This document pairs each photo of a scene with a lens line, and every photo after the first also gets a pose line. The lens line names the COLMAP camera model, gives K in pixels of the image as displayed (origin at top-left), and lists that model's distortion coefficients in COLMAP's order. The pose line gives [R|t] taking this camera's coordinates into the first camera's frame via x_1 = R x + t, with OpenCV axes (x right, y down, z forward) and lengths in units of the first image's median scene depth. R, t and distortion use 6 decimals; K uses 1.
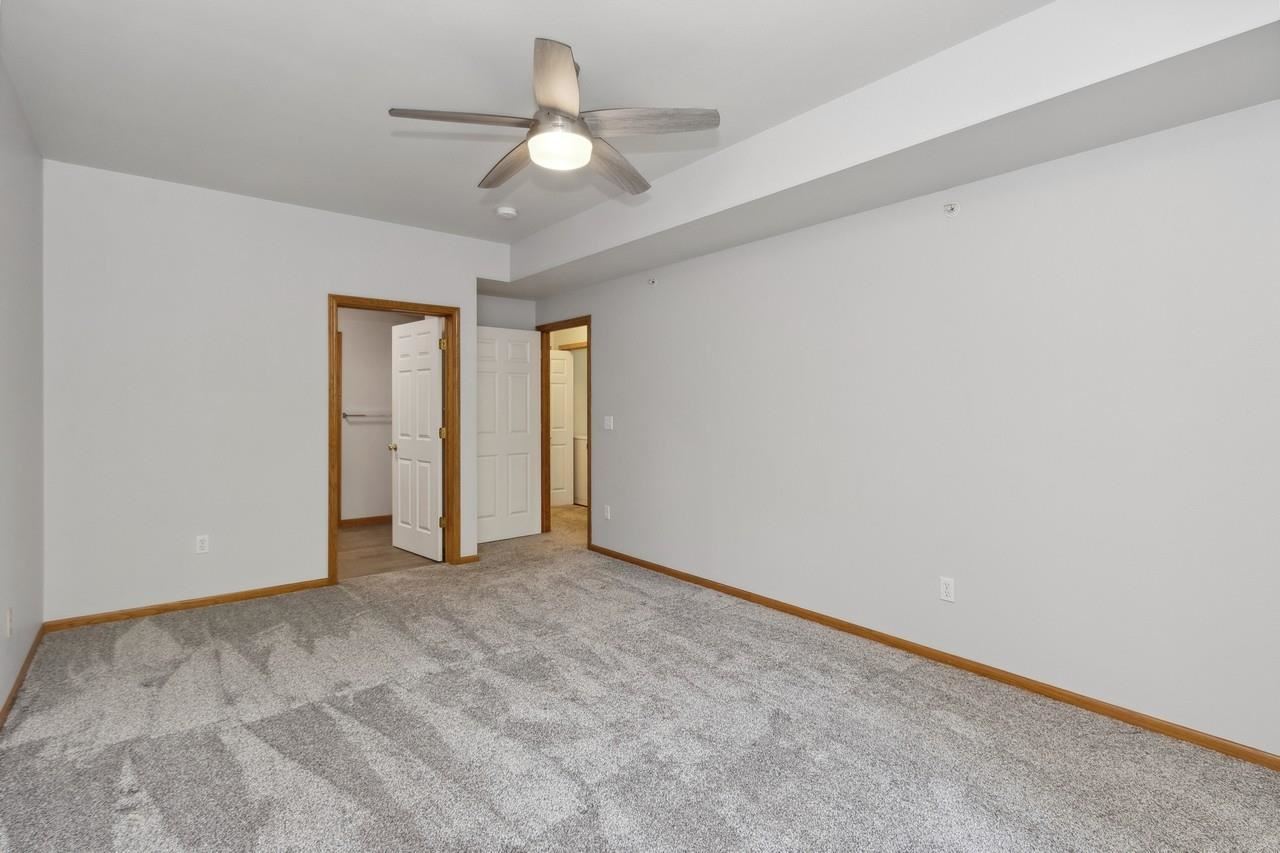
lens RADIAL K [[604.9, 0, 647.9], [0, 604.9, 417.8], [0, 0, 1]] dist [0.001021, 0.000078]
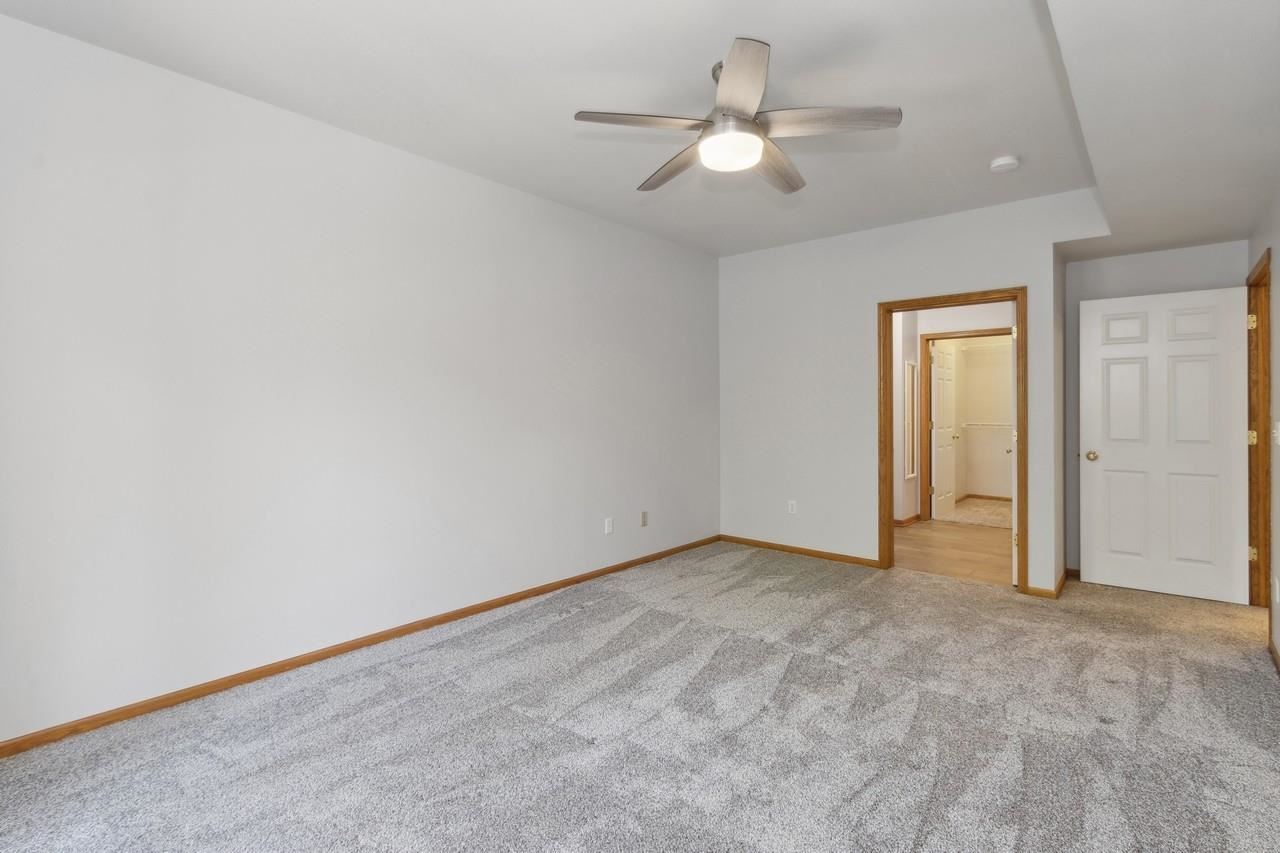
lens RADIAL K [[604.9, 0, 657.9], [0, 604.9, 411.7], [0, 0, 1]] dist [0.001021, 0.000078]
pose [[0.172809, 0.001837, -0.984954, 0.615615], [-0.014860, 0.999889, -0.000742, -0.001108], [0.984843, 0.014764, 0.172817, 0.516568]]
